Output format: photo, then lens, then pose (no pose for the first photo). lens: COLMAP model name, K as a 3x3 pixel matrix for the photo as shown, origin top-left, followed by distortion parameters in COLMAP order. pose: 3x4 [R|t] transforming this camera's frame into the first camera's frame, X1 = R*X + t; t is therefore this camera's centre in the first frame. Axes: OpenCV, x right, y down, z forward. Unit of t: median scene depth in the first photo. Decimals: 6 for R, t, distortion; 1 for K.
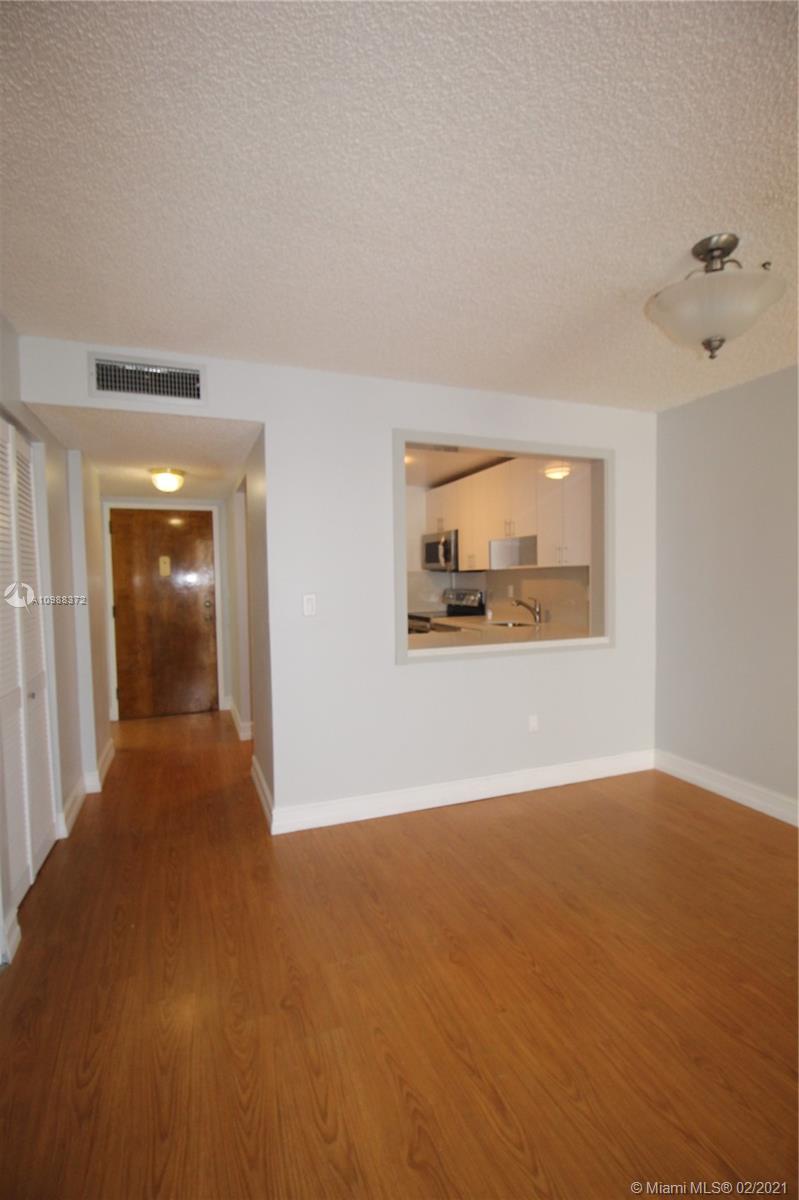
lens RADIAL K [[560.7, 0, 406.4], [0, 560.7, 604.1], [0, 0, 1]] dist [-0.000867, -0.013052]
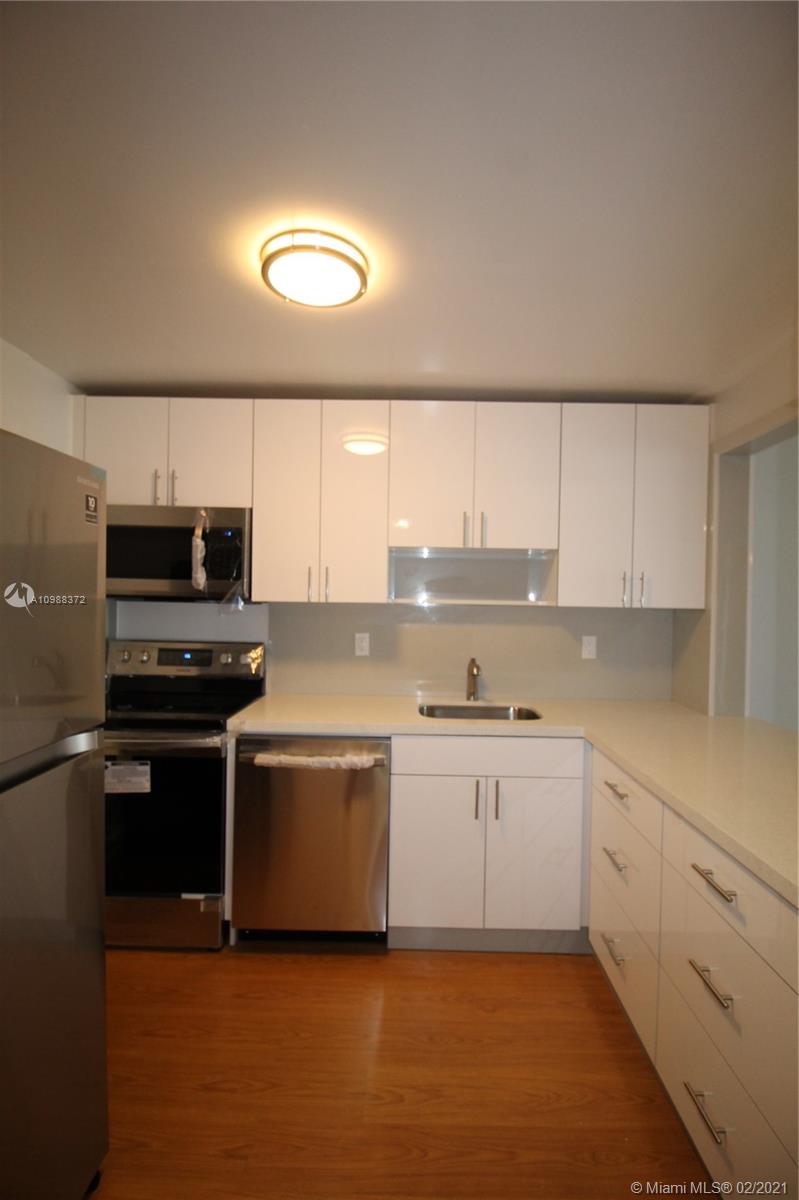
lens RADIAL K [[560.7, 0, 406.4], [0, 560.7, 604.1], [0, 0, 1]] dist [-0.000867, -0.013052]
pose [[0.377524, 0.011148, 0.925933, -0.261509], [0.022491, 0.999522, -0.021204, -0.044941], [-0.925727, 0.028831, 0.377093, 0.710509]]
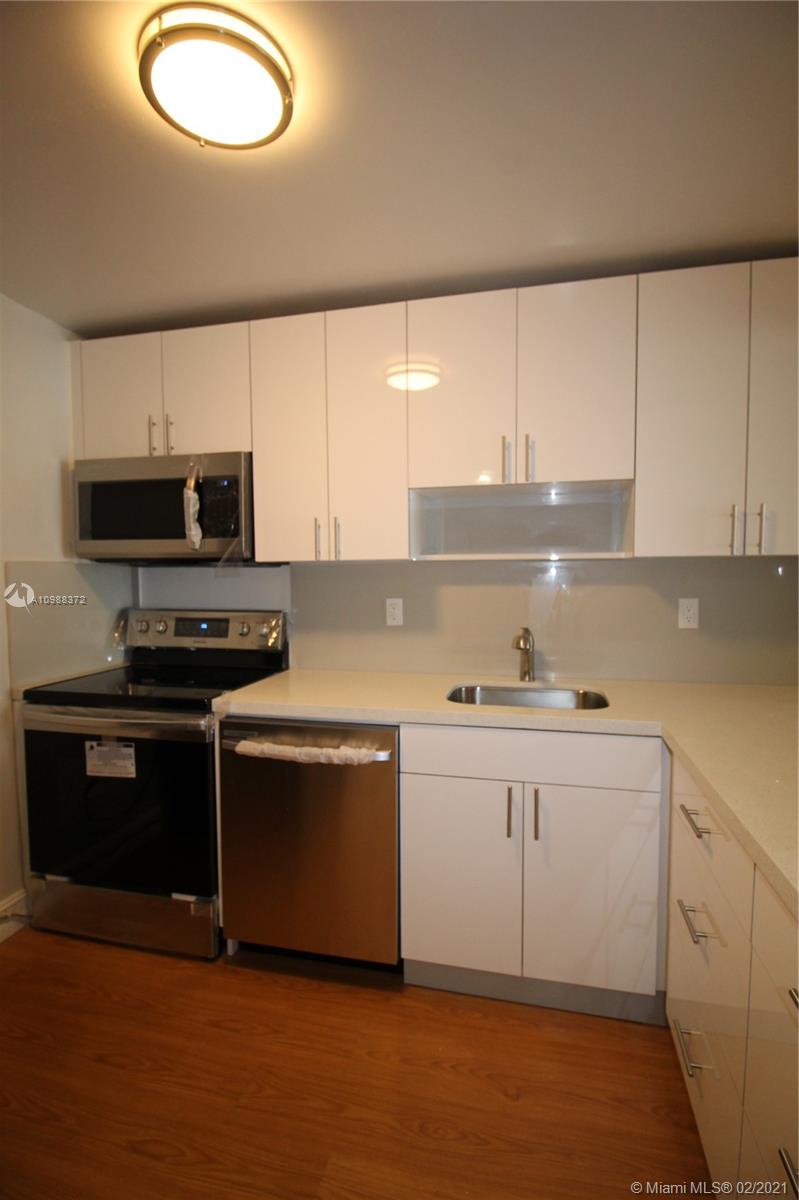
lens RADIAL K [[561.9, 0, 406.1], [0, 561.9, 605.2], [0, 0, 1]] dist [0.000445, -0.015104]
pose [[0.570918, -0.037273, 0.820160, -0.155662], [0.038041, 0.999097, 0.018924, -0.033444], [-0.820125, 0.020395, 0.571821, 0.690006]]
